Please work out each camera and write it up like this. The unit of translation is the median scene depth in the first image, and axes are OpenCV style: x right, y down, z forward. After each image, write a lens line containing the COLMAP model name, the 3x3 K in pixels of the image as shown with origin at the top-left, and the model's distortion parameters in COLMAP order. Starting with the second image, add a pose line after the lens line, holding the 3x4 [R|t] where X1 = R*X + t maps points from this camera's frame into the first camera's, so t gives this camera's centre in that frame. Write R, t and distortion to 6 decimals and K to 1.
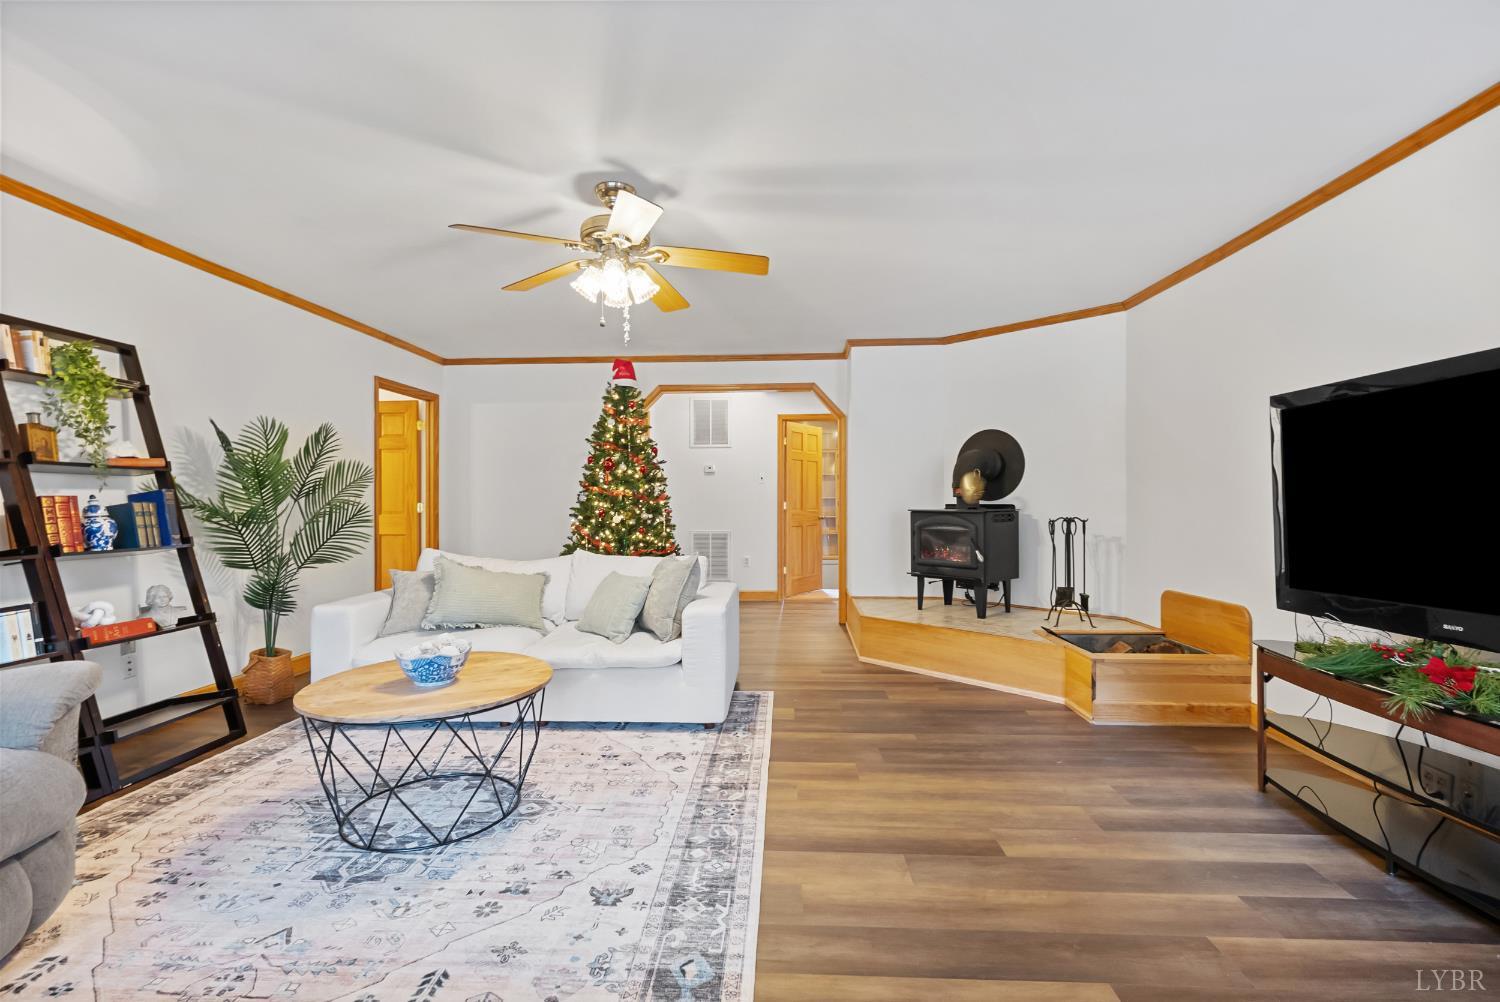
lens RADIAL K [[676.9, 0, 744.9], [0, 676.9, 499.1], [0, 0, 1]] dist [-0.003158, -0.000577]
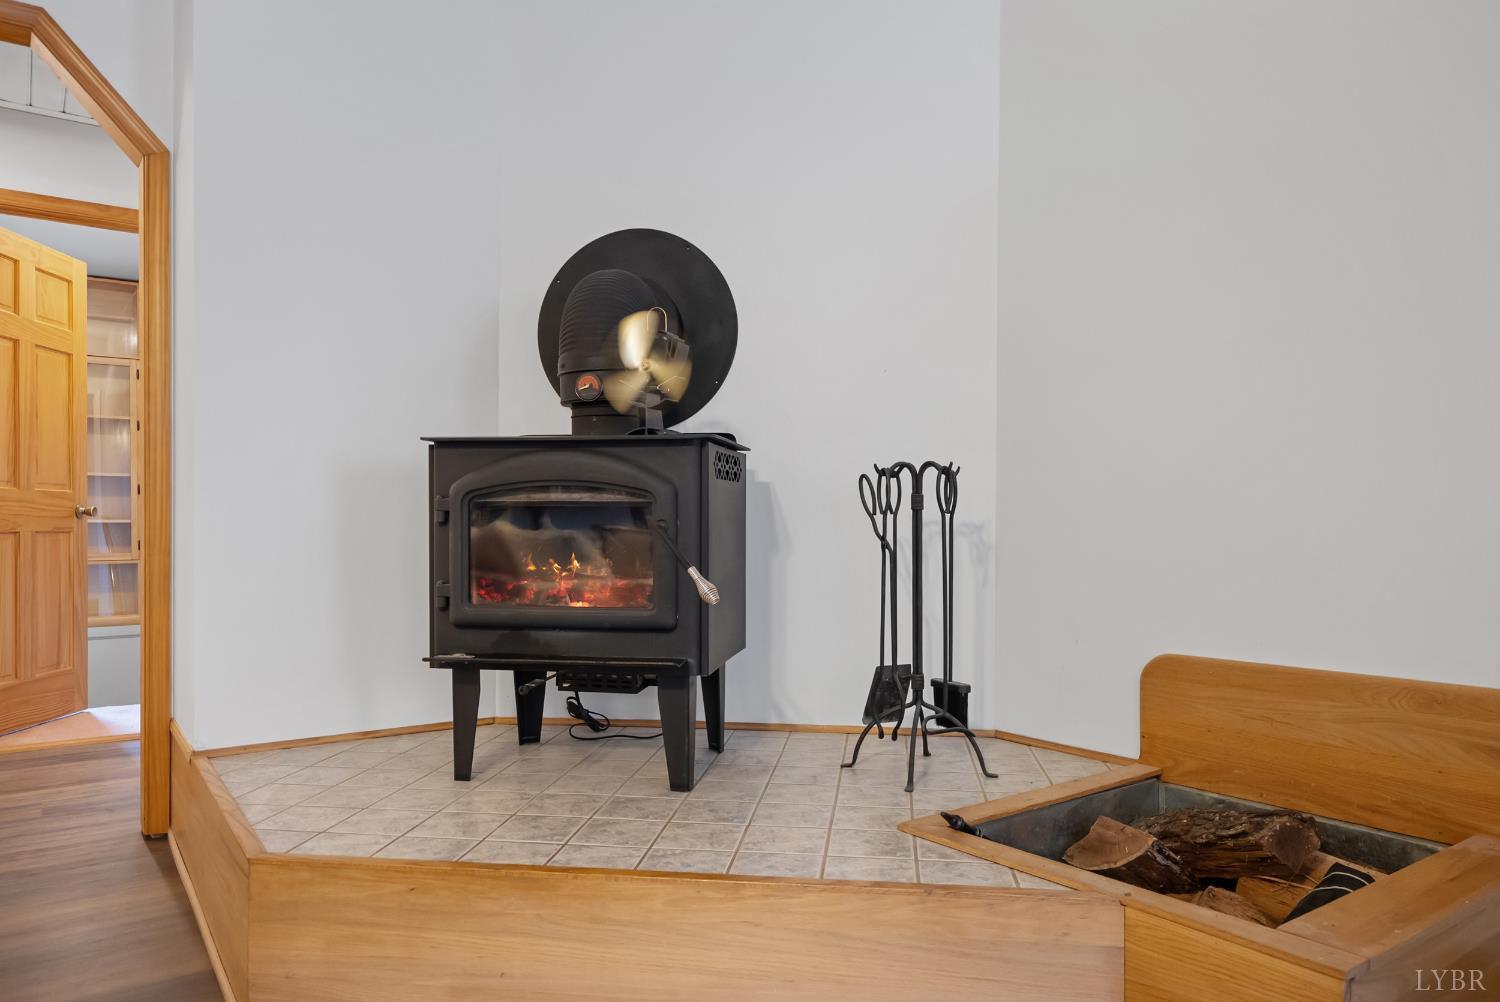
lens RADIAL K [[1041.7, 0, 746.1], [0, 1041.7, 515.9], [0, 0, 1]] dist [0.000933, 0.000742]
pose [[0.786373, 0.001155, 0.617751, 0.097771], [-0.001606, 0.999999, 0.000175, 0.061703], [-0.617750, -0.001130, 0.786374, 0.721720]]
